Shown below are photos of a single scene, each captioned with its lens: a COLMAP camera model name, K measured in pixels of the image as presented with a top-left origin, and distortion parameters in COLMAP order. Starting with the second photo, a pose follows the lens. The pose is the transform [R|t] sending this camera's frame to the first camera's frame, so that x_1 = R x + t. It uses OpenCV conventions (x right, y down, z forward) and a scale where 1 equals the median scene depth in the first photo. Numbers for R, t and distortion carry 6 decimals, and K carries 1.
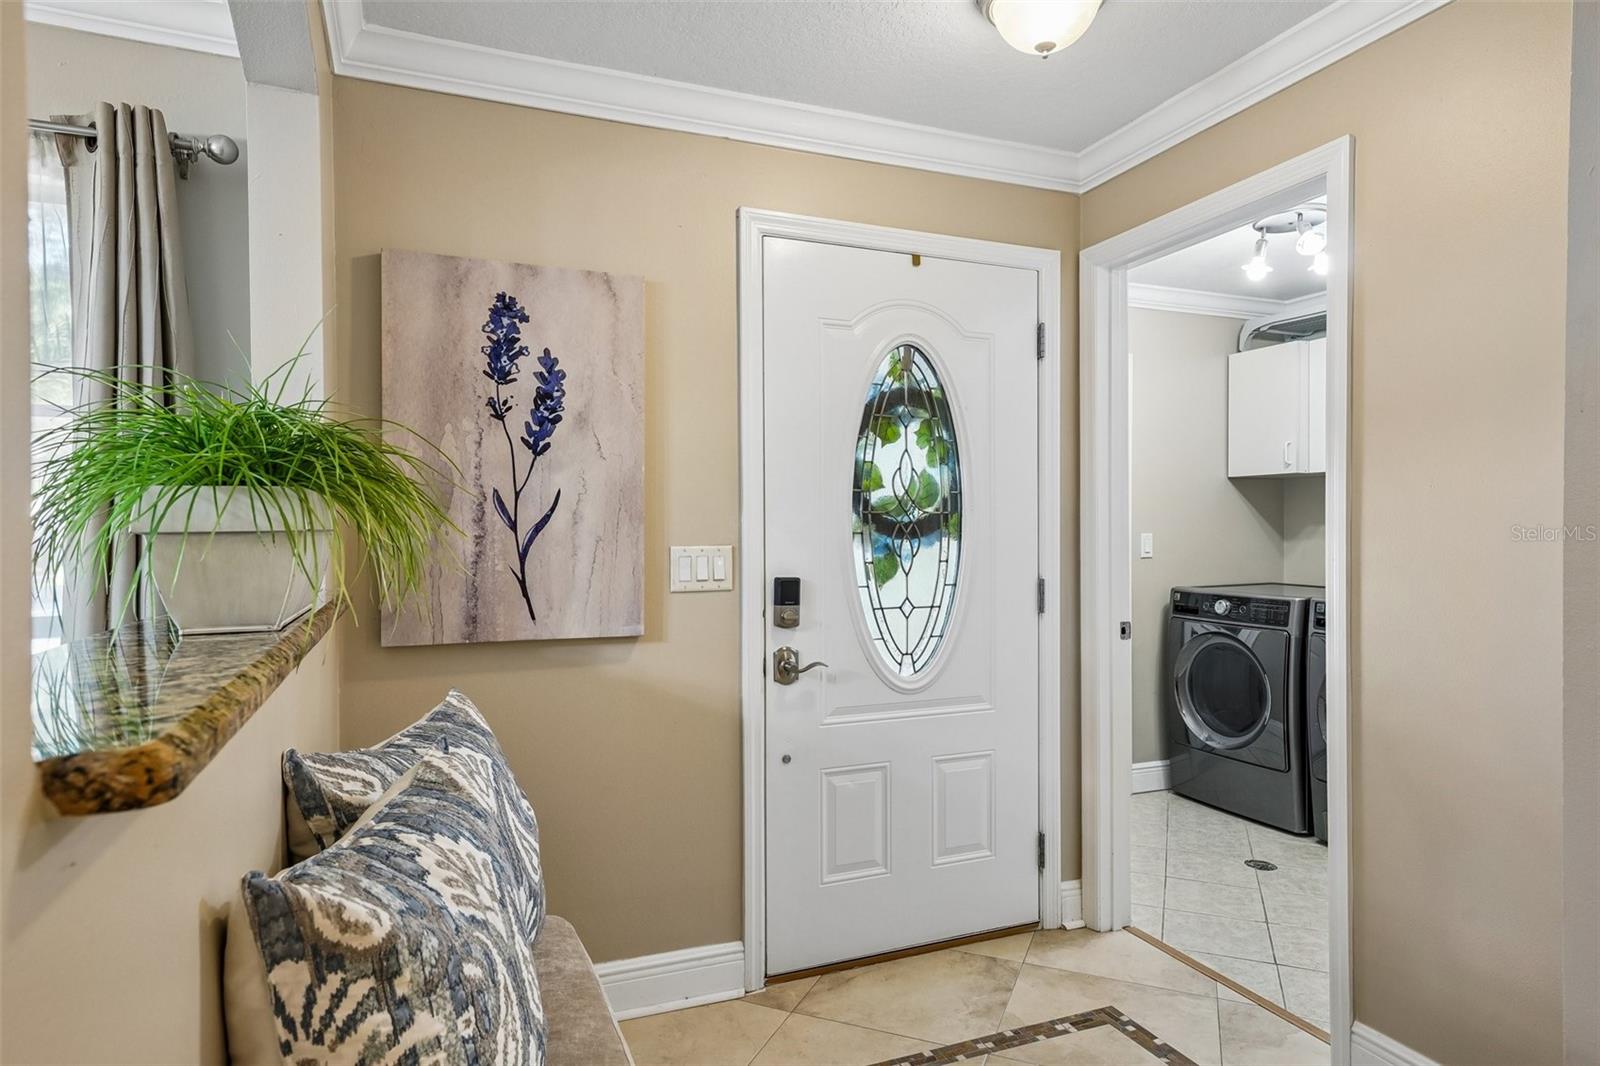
lens RADIAL K [[925.6, 0, 791.9], [0, 925.6, 535.4], [0, 0, 1]] dist [0.014788, 0.007163]
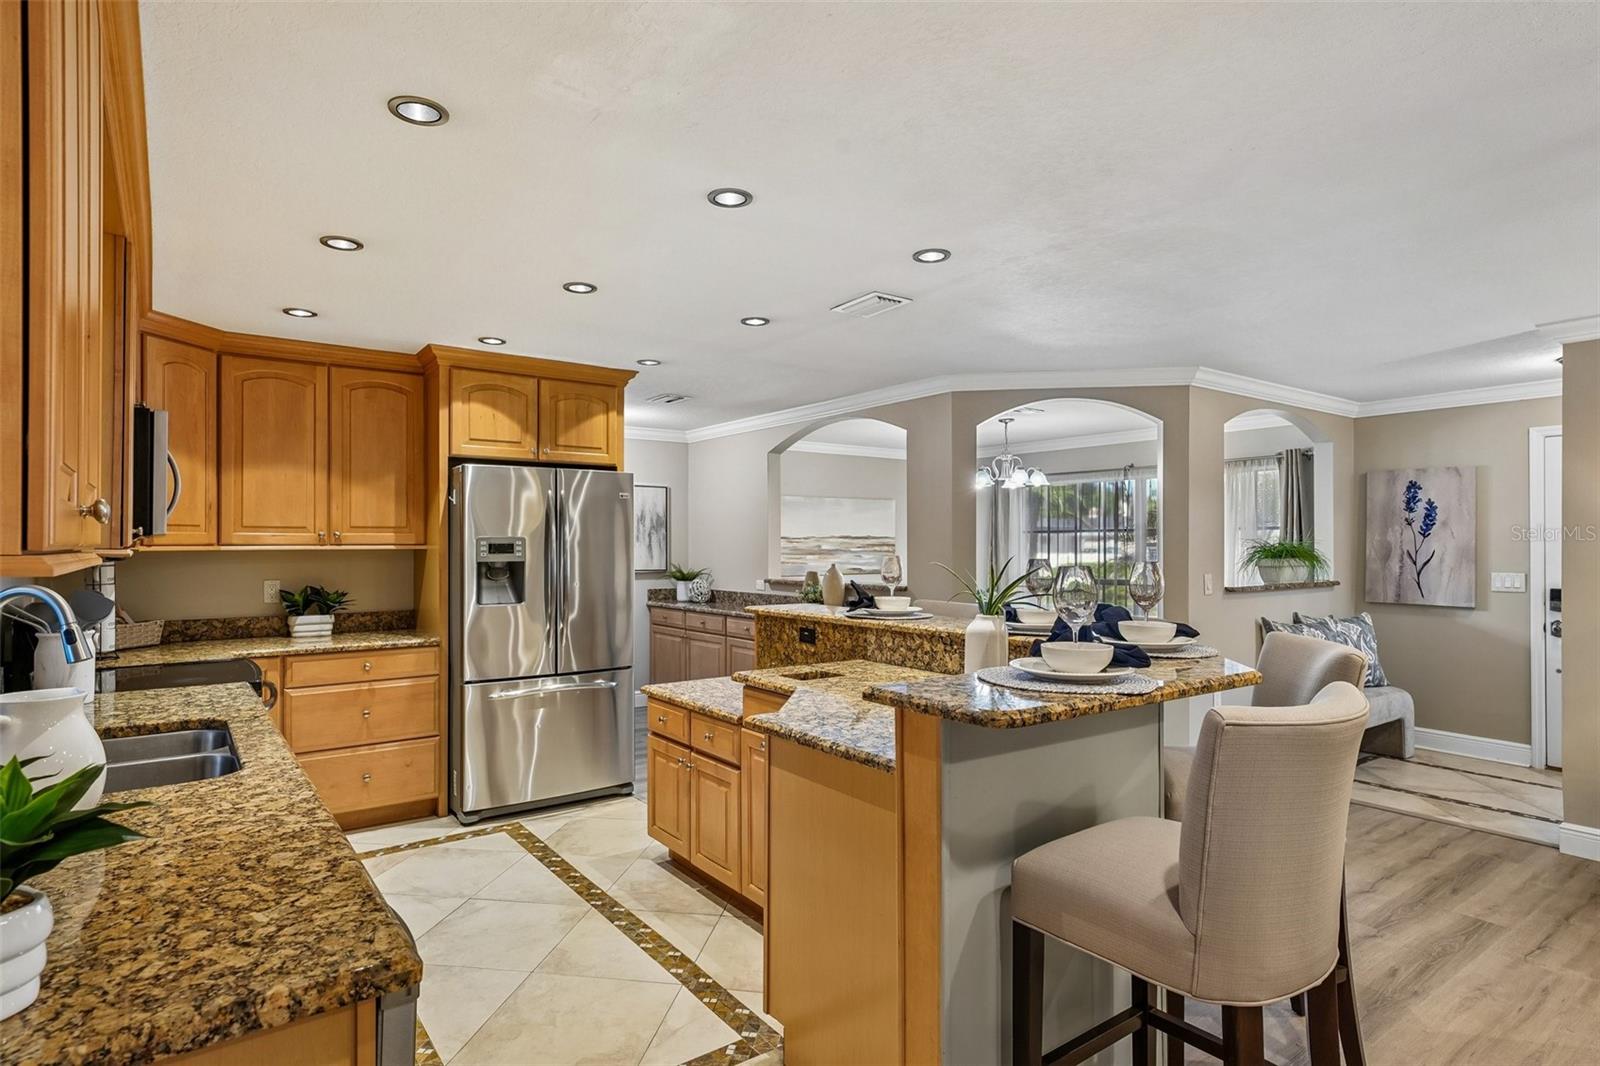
lens RADIAL K [[851.0, 0, 796.4], [0, 851.0, 537.6], [0, 0, 1]] dist [0.004340, 0.006039]
pose [[0.241630, -0.005064, -0.970355, 1.723257], [-0.010092, 0.999919, -0.007731, -0.047683], [0.970316, 0.011661, 0.241560, -1.412560]]
